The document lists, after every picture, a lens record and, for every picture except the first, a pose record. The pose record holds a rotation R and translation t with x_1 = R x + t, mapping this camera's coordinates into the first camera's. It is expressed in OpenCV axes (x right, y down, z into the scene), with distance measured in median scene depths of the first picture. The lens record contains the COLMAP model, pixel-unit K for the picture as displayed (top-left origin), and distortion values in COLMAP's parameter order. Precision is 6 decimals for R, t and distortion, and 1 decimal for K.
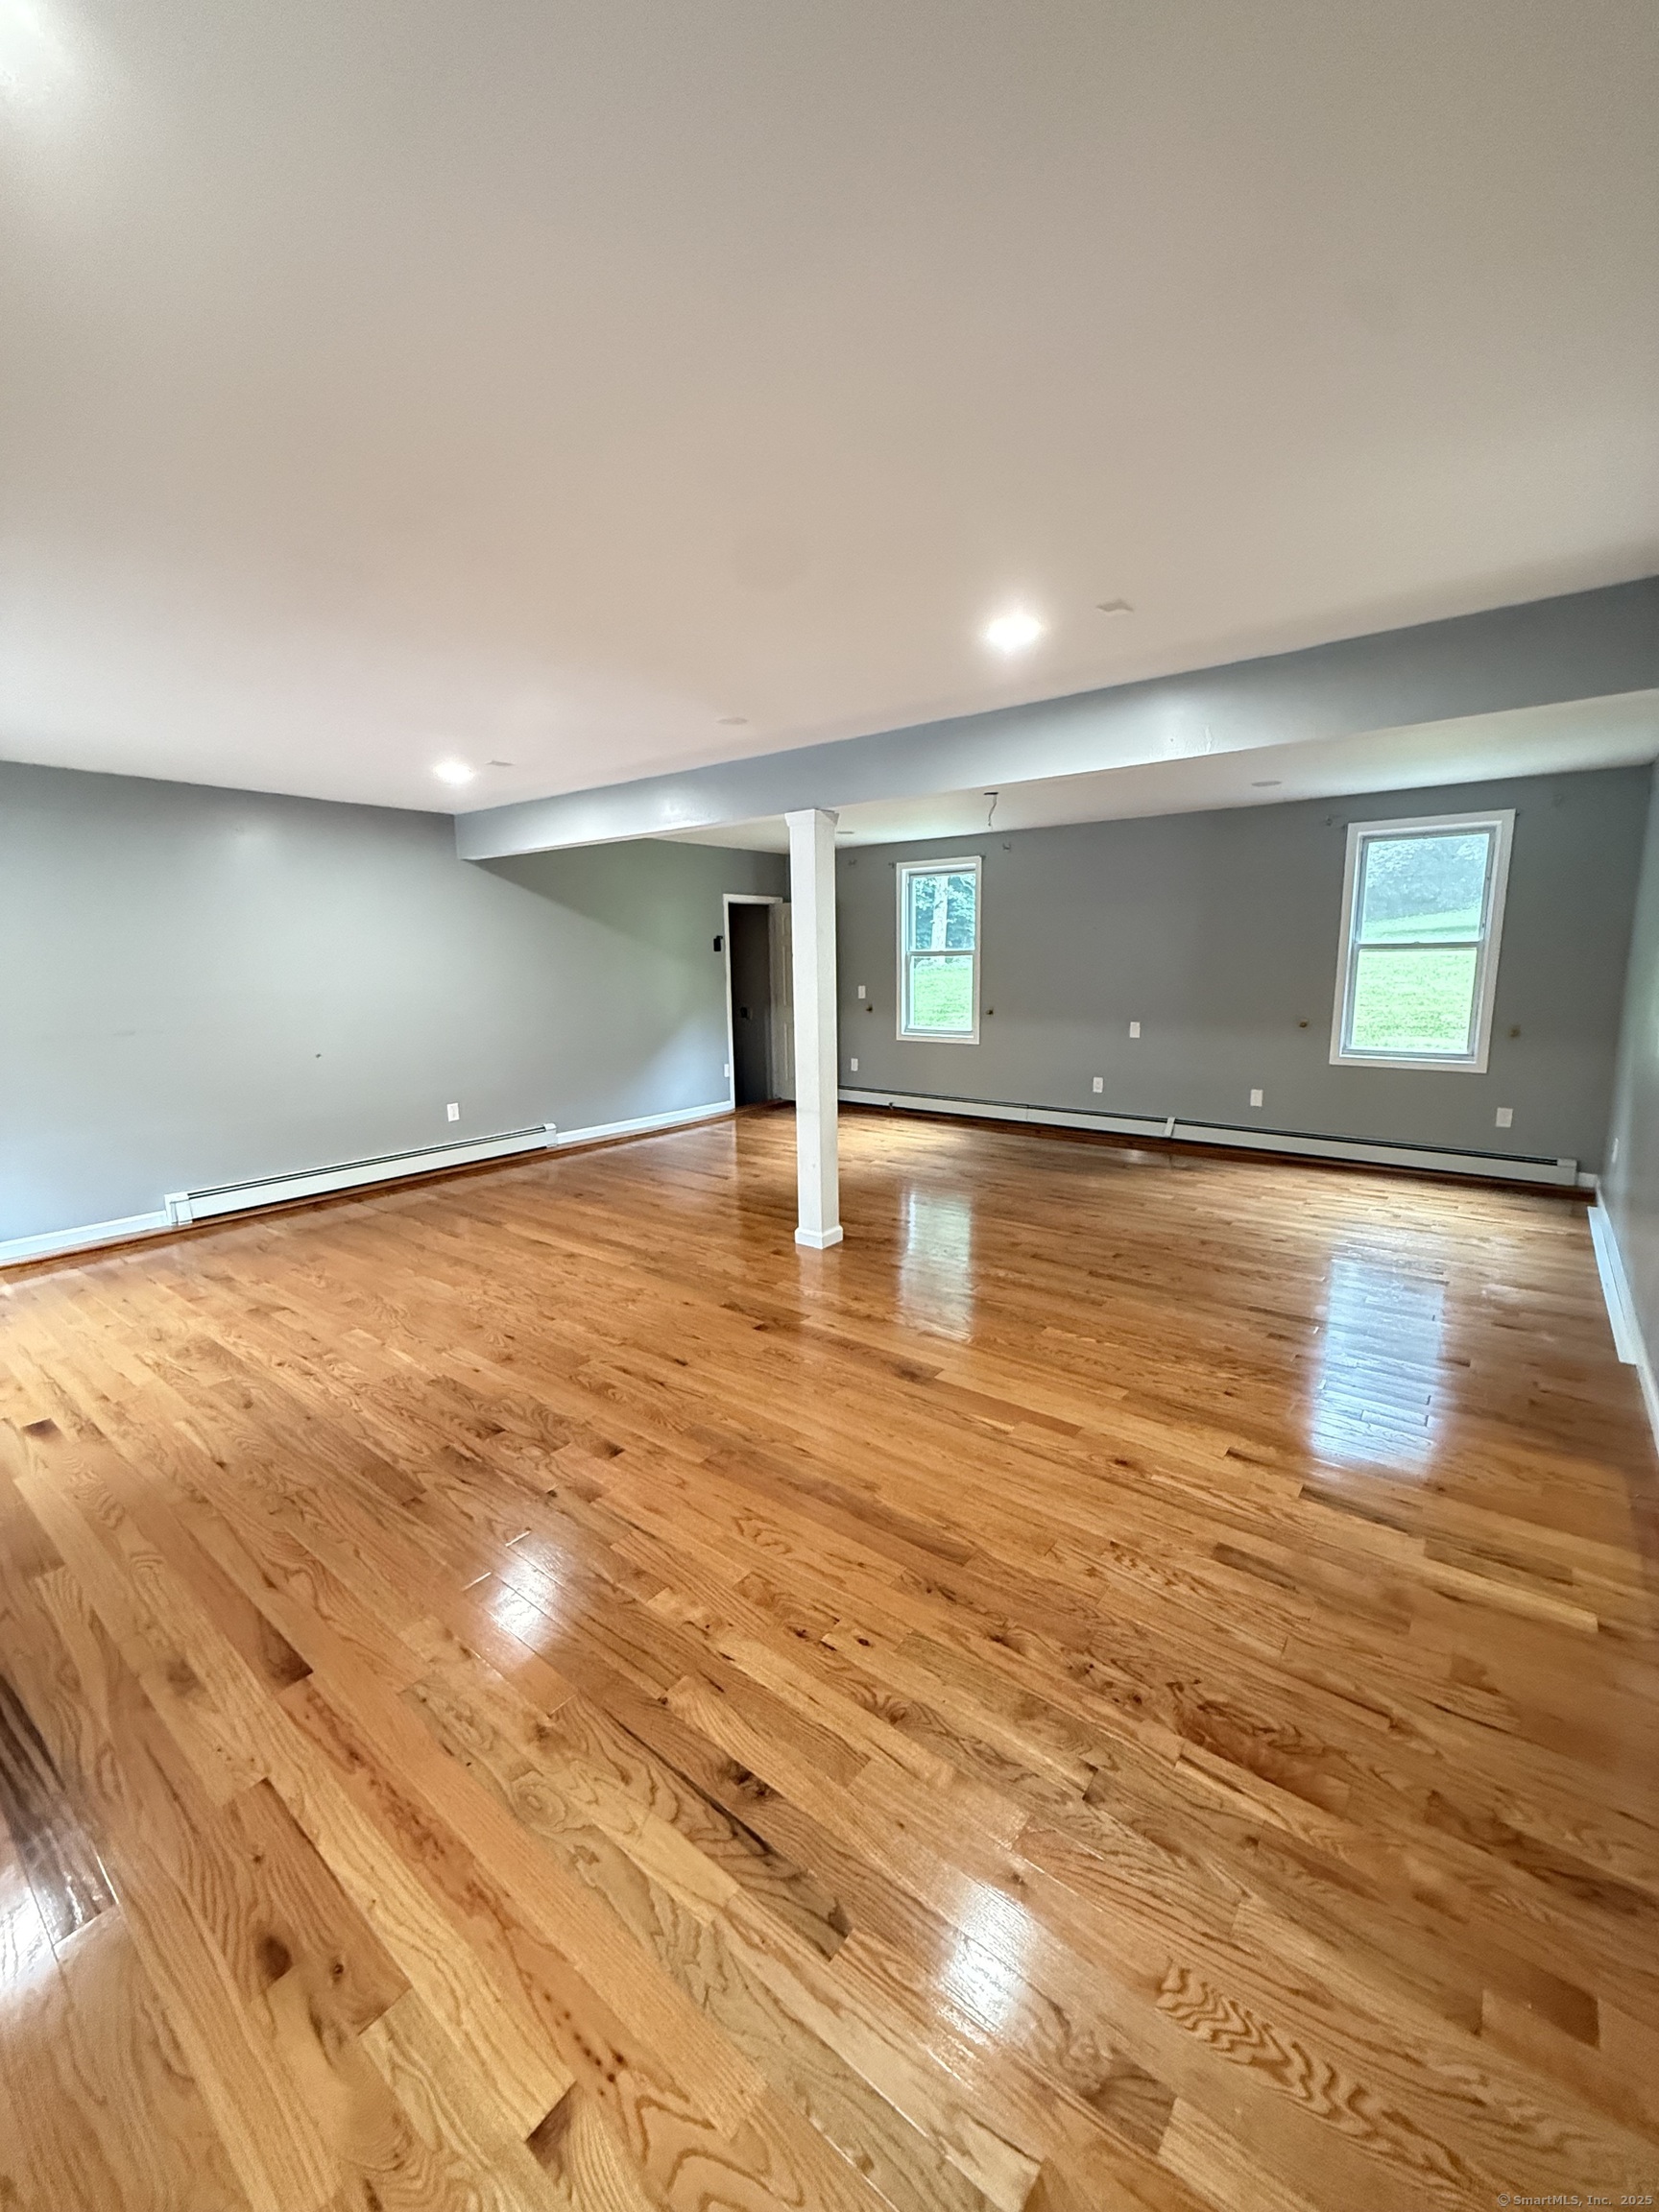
lens RADIAL K [[881.6, 0, 826.1], [0, 881.6, 1101.5], [0, 0, 1]] dist [0.000721, -0.000595]
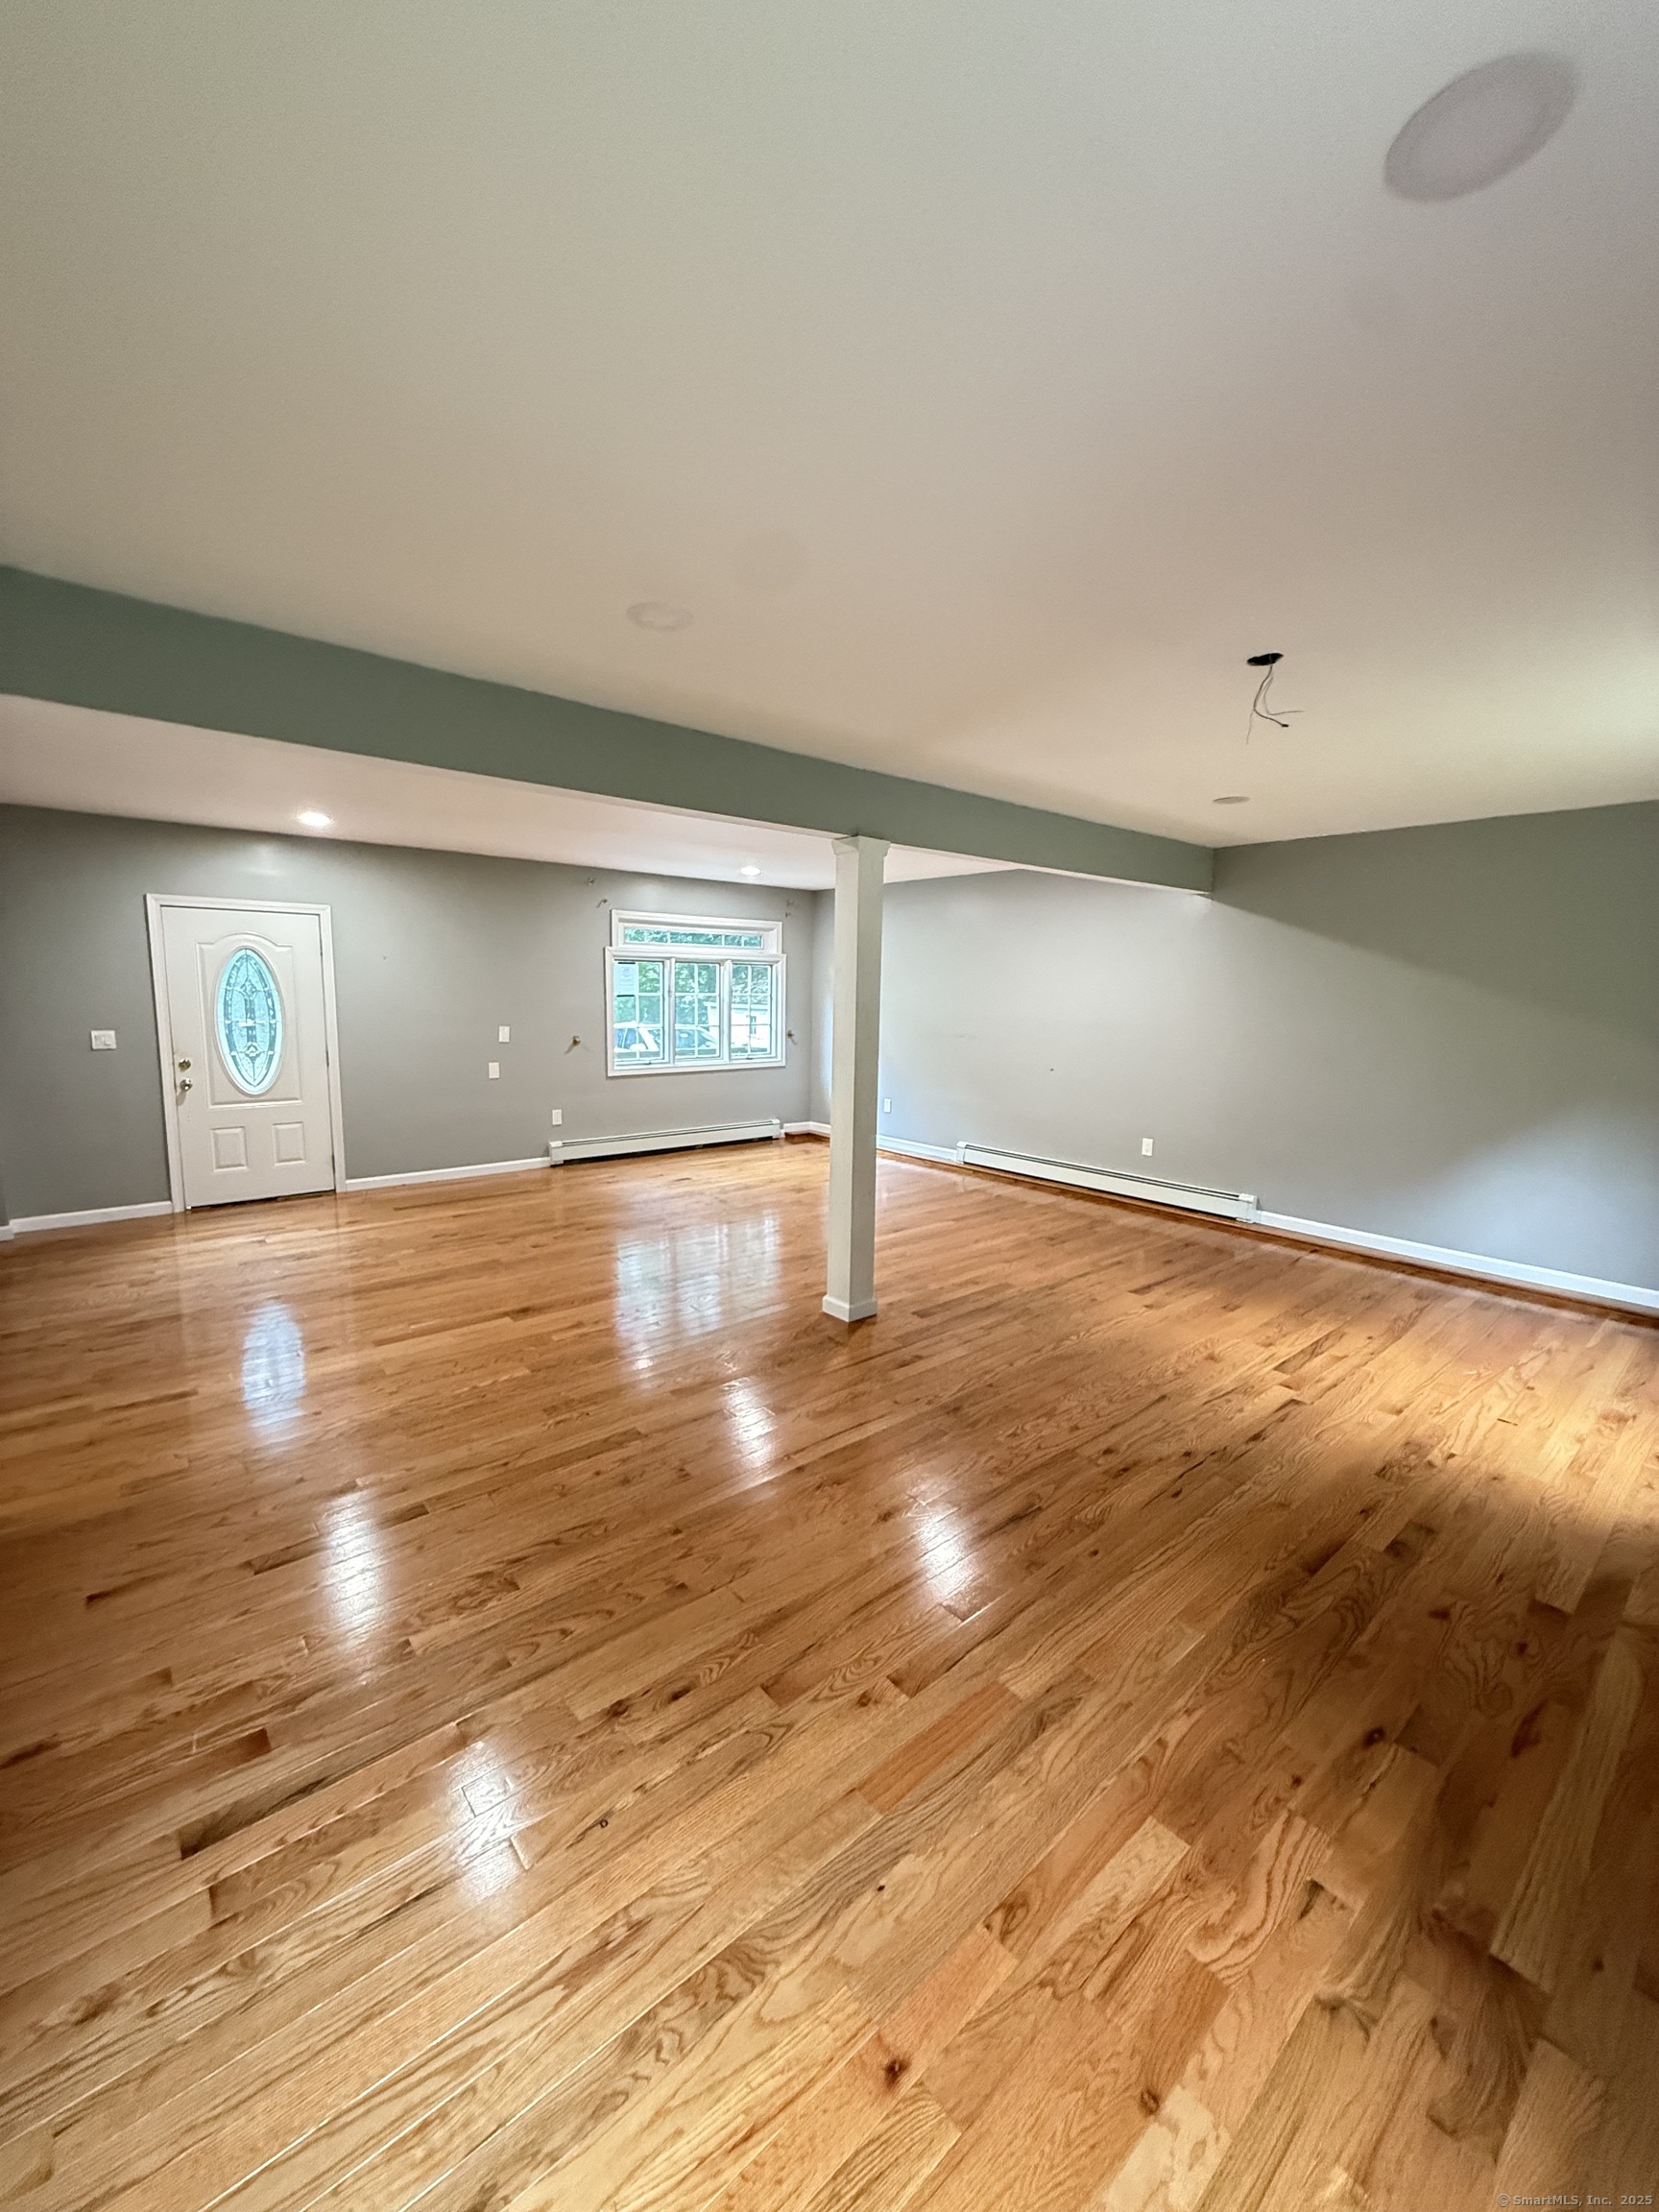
lens RADIAL K [[881.6, 0, 825.7], [0, 881.6, 1105.5], [0, 0, 1]] dist [0.000721, -0.000595]
pose [[-0.199614, 0.138609, -0.970022, 0.769171], [-0.176111, 0.968750, 0.174668, -0.180329], [0.963919, 0.205698, -0.168965, 1.001472]]
